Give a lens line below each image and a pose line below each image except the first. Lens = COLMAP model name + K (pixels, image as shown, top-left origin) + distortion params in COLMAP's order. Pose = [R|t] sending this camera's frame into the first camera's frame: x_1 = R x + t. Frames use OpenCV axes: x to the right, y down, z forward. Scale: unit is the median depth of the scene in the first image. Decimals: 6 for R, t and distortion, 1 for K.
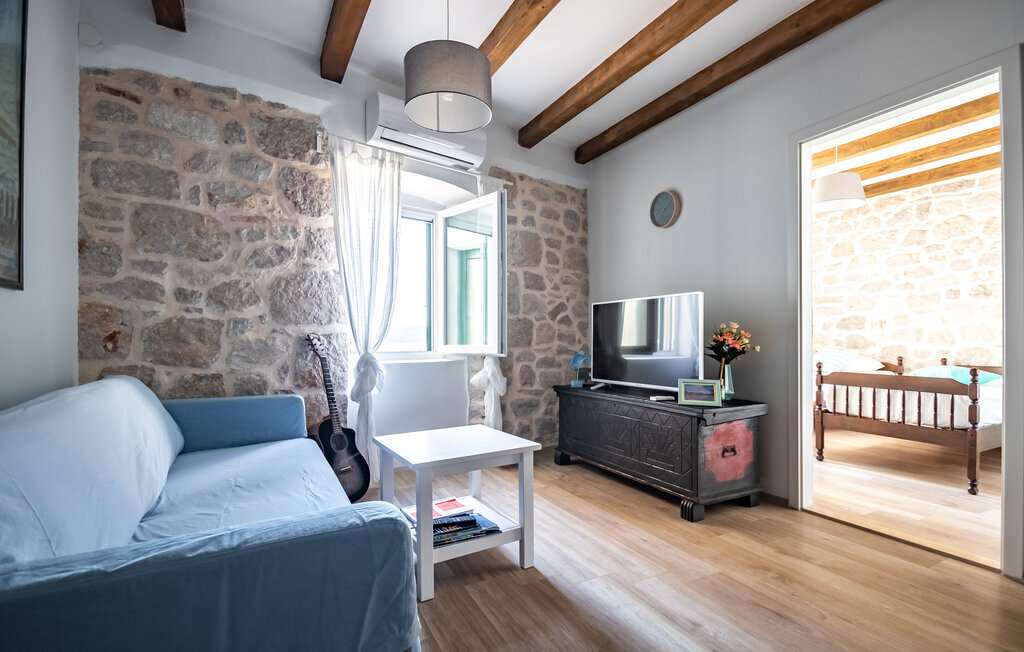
lens RADIAL K [[482.5, 0, 524.8], [0, 482.5, 341.1], [0, 0, 1]] dist [0.003154, -0.009910]
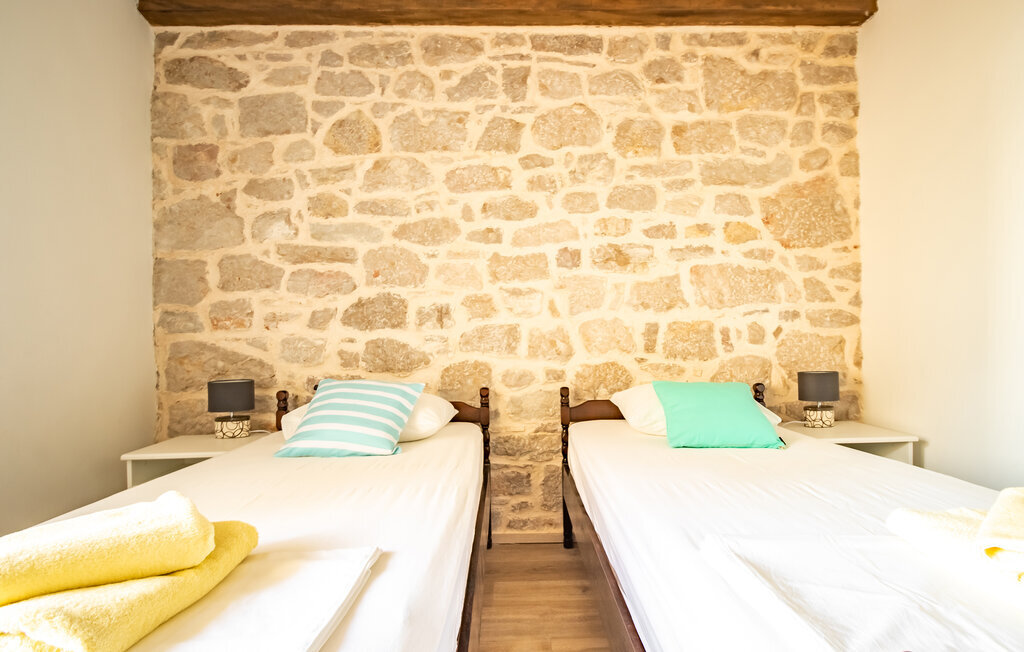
lens RADIAL K [[489.1, 0, 534.3], [0, 489.1, 351.9], [0, 0, 1]] dist [0.004268, -0.006077]
pose [[0.443908, -0.013526, 0.895970, 0.658851], [0.016714, 0.999837, 0.006813, -0.006796], [-0.895916, 0.011951, 0.444062, 1.282765]]
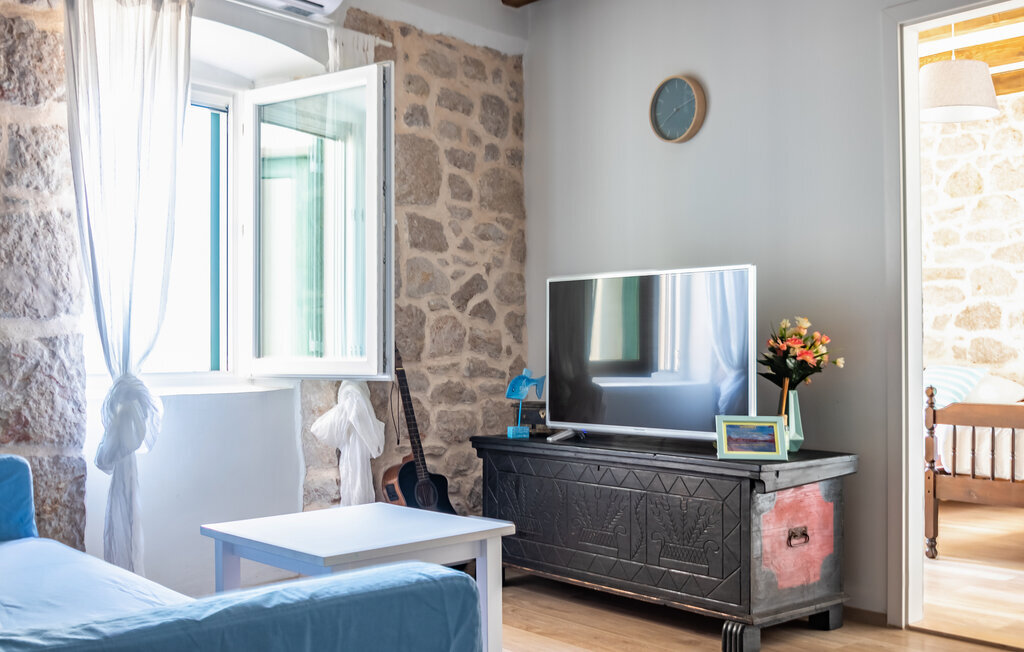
lens RADIAL K [[1111.7, 0, 547.9], [0, 1111.7, 342.3], [0, 0, 1]] dist [-0.075906, 0.000000]
pose [[0.975800, -0.000353, 0.218664, -0.148574], [0.002314, 0.999959, -0.008710, 0.001868], [-0.218652, 0.009006, 0.975761, -0.221484]]
